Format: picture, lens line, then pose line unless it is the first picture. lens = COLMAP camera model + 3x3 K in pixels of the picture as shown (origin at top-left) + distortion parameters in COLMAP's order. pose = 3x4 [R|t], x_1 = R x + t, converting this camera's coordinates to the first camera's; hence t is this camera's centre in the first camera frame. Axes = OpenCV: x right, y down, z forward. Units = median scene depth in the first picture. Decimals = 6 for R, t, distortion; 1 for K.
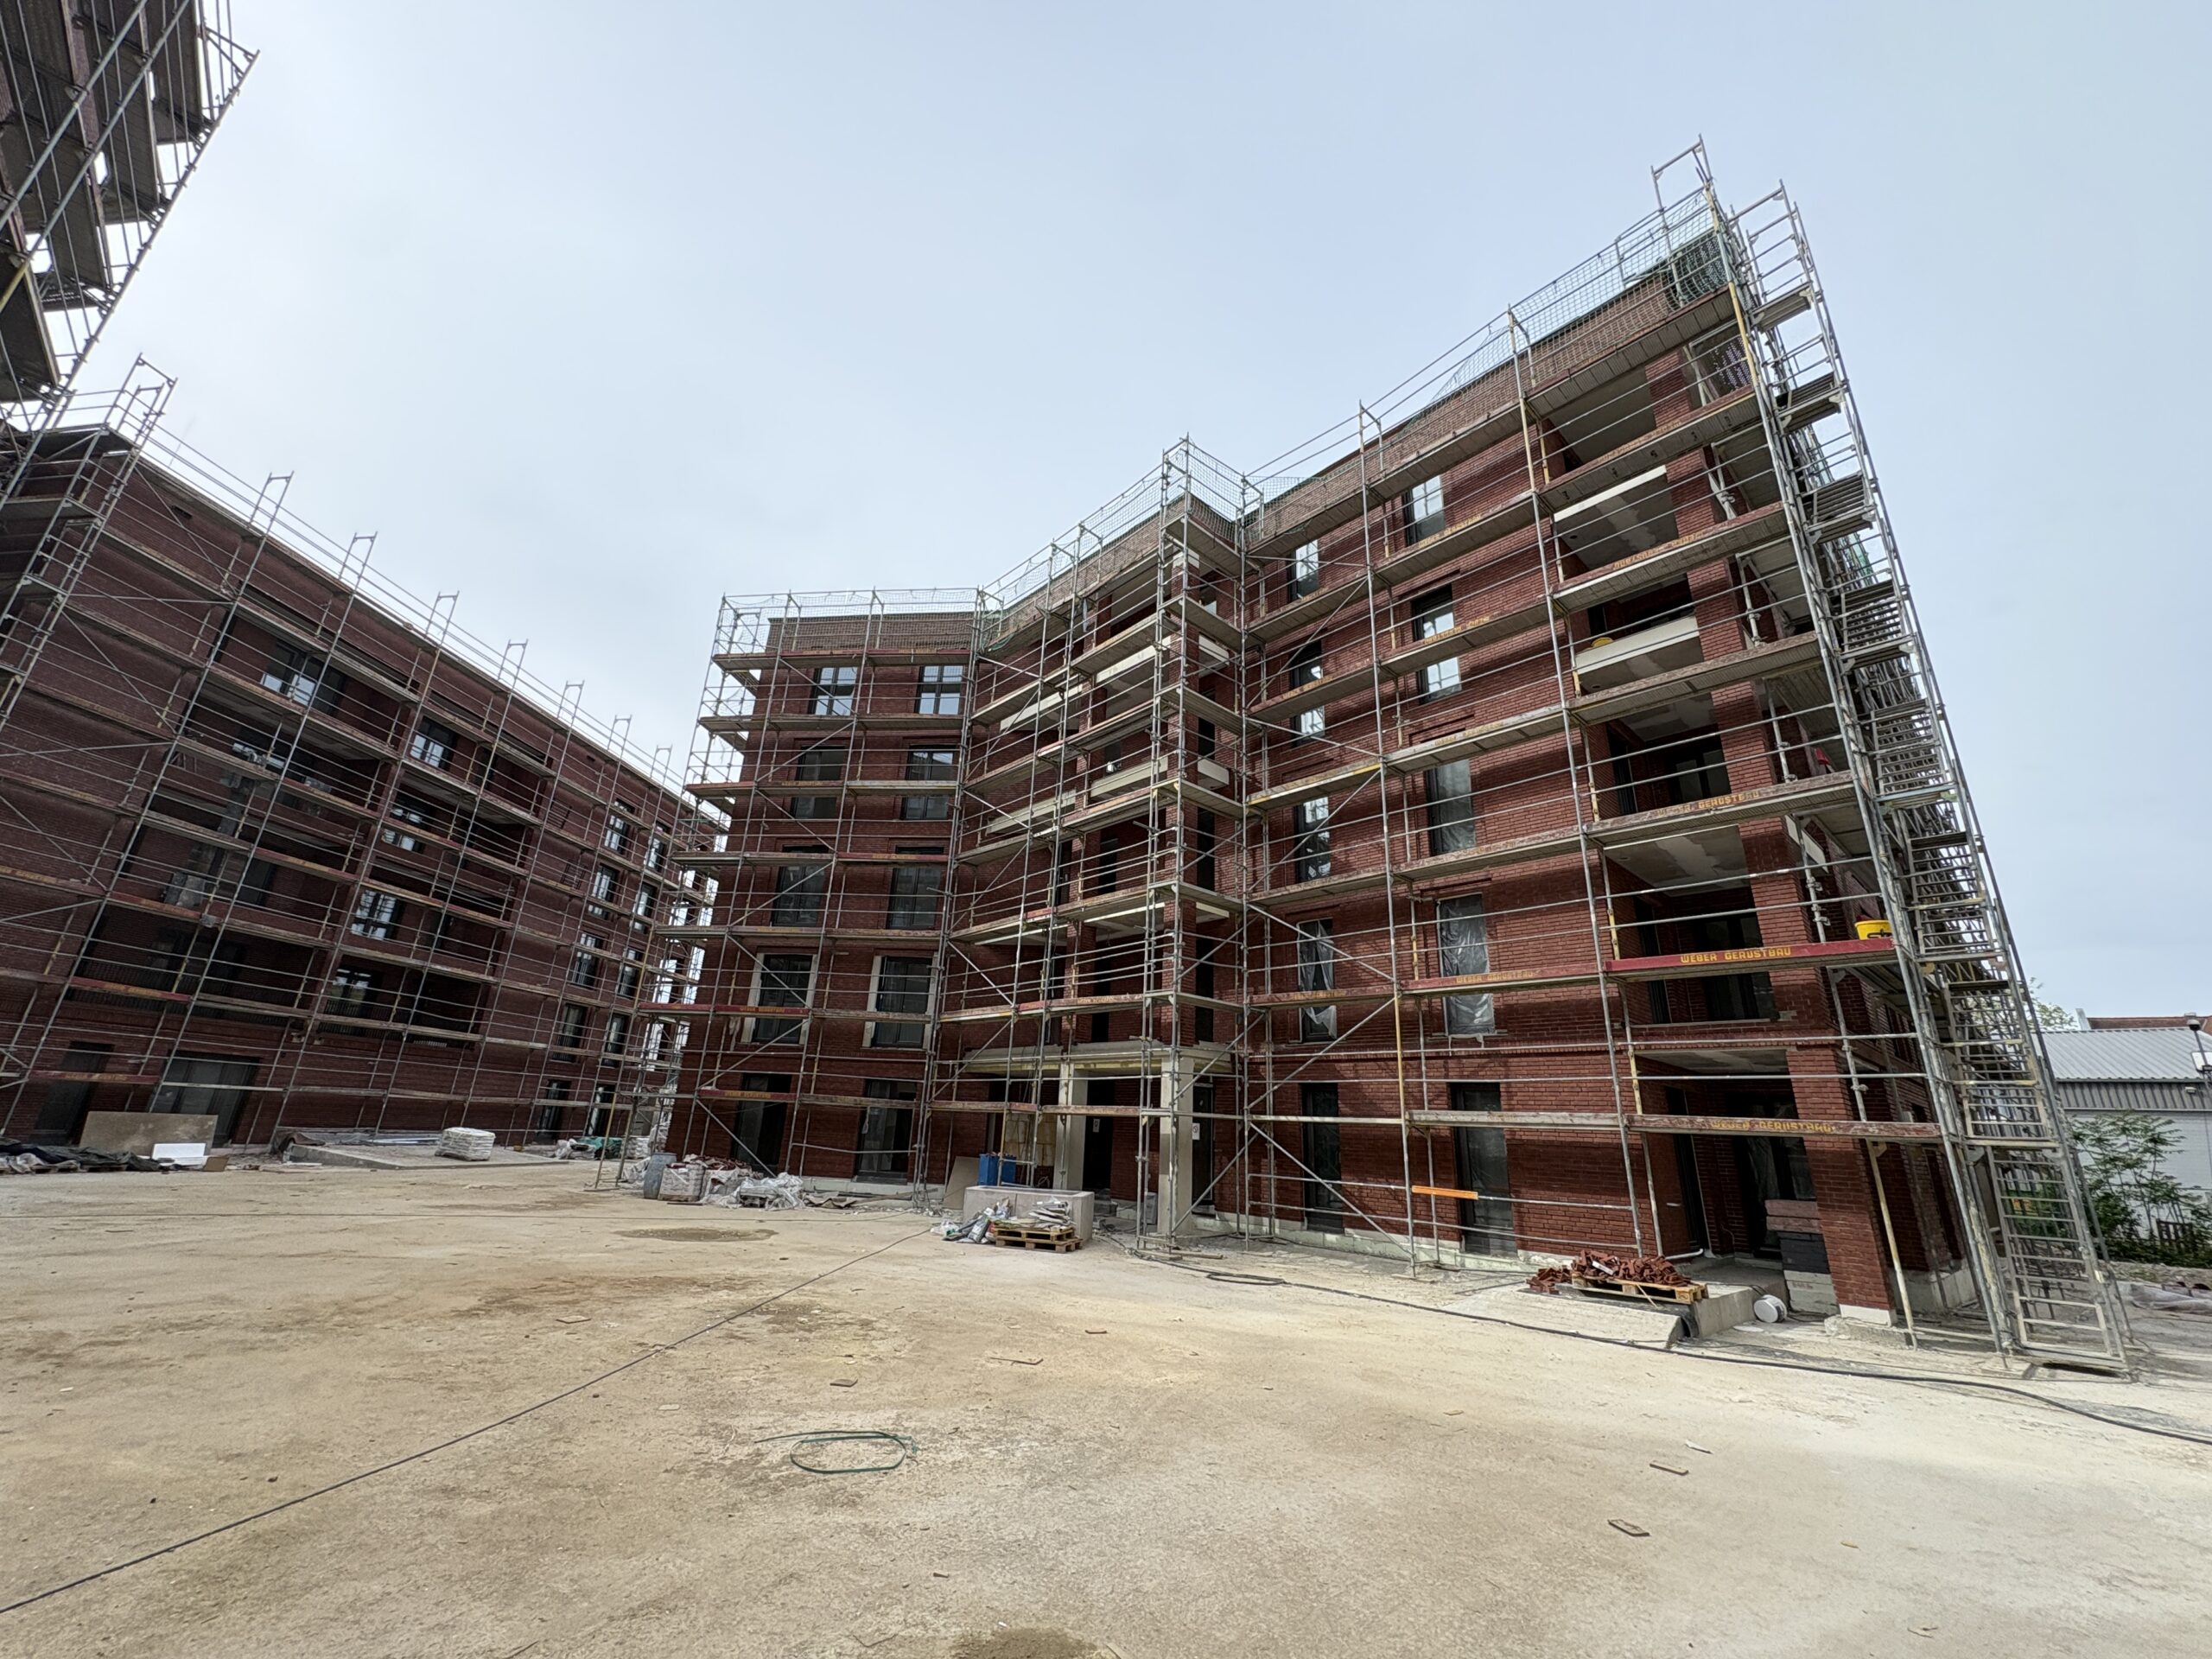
lens RADIAL K [[872.5, 0, 1108.7], [0, 872.5, 830.2], [0, 0, 1]] dist [0.001794, -0.000011]
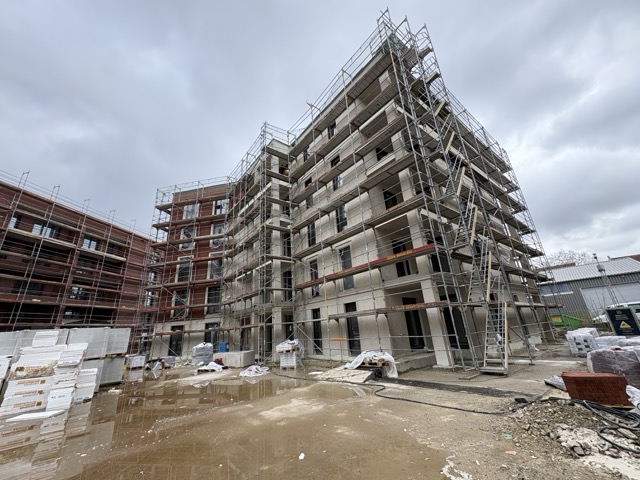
lens RADIAL K [[253.9, 0, 319.3], [0, 253.9, 240.0], [0, 0, 1]] dist [0.000744, -0.000321]
pose [[0.990481, -0.133304, -0.034305, 0.213926], [0.133175, 0.991074, -0.006015, 0.024860], [0.034801, 0.001389, 0.999393, 0.026727]]
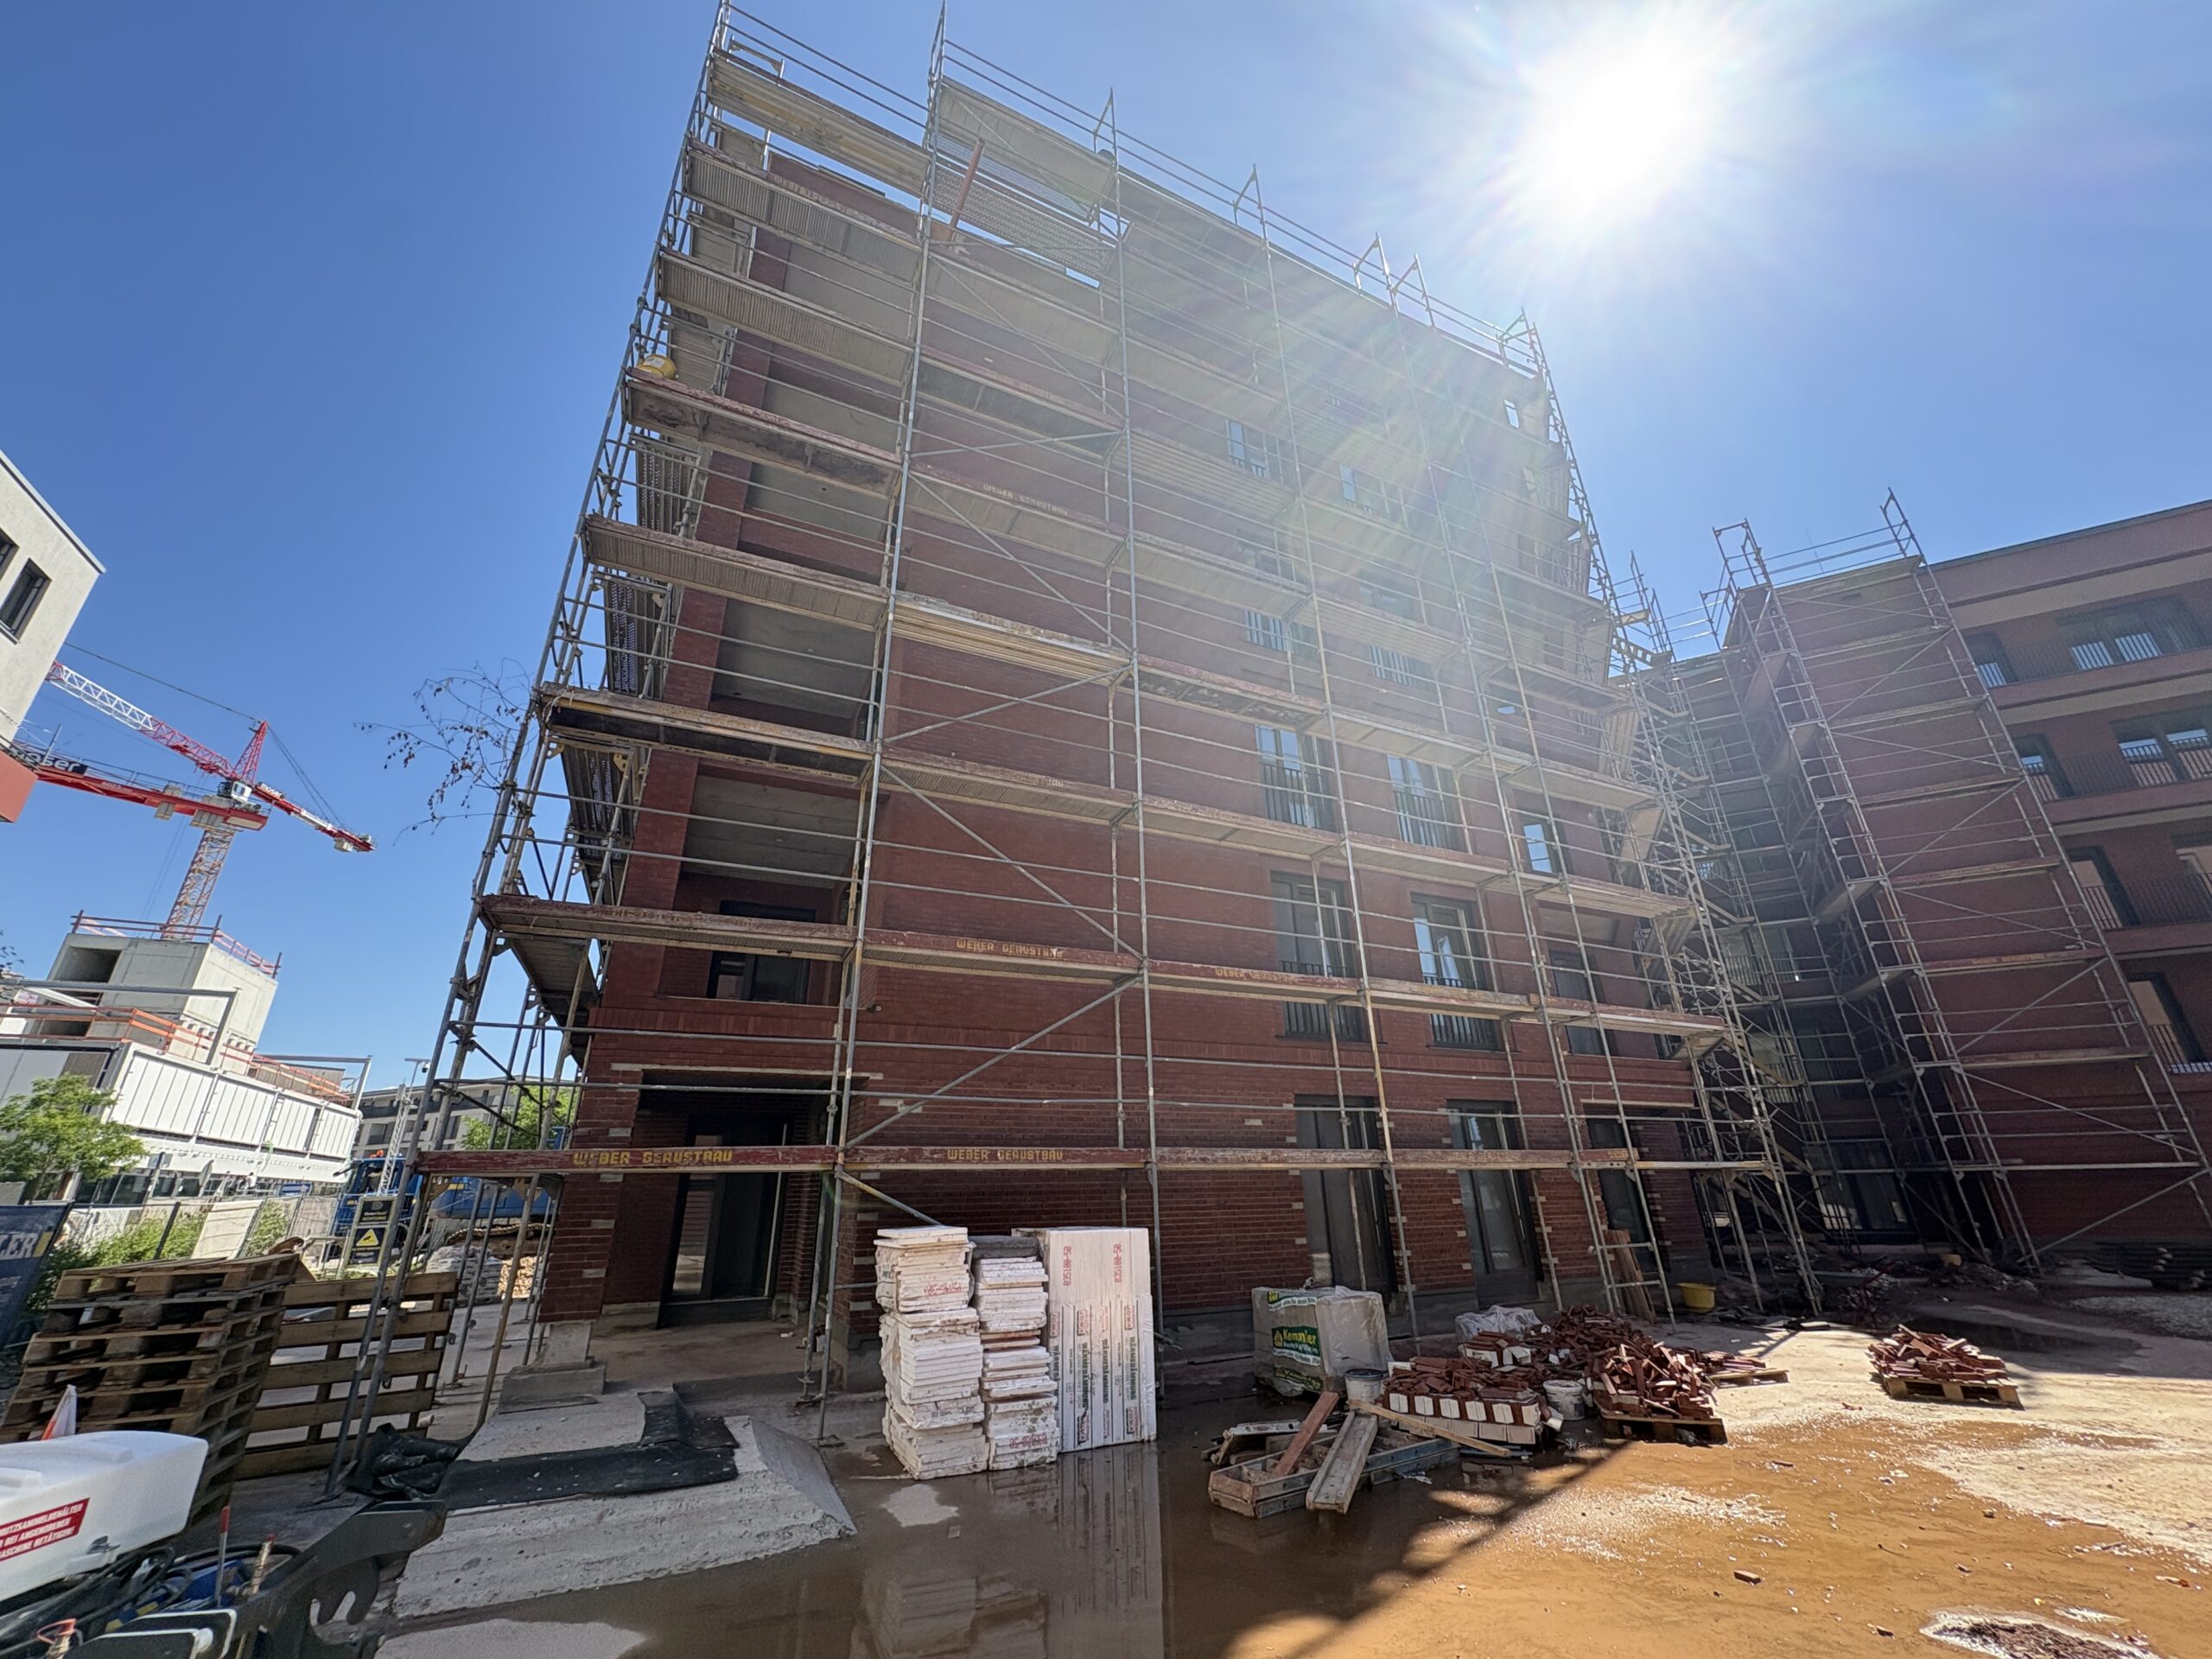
lens RADIAL K [[877.4, 0, 1103.5], [0, 877.4, 829.6], [0, 0, 1]] dist [0.000744, -0.000321]
pose [[-0.311029, -0.401515, -0.861421, -0.019894], [0.317150, 0.810574, -0.492326, 0.075472], [0.895922, -0.426328, -0.124771, 0.216802]]
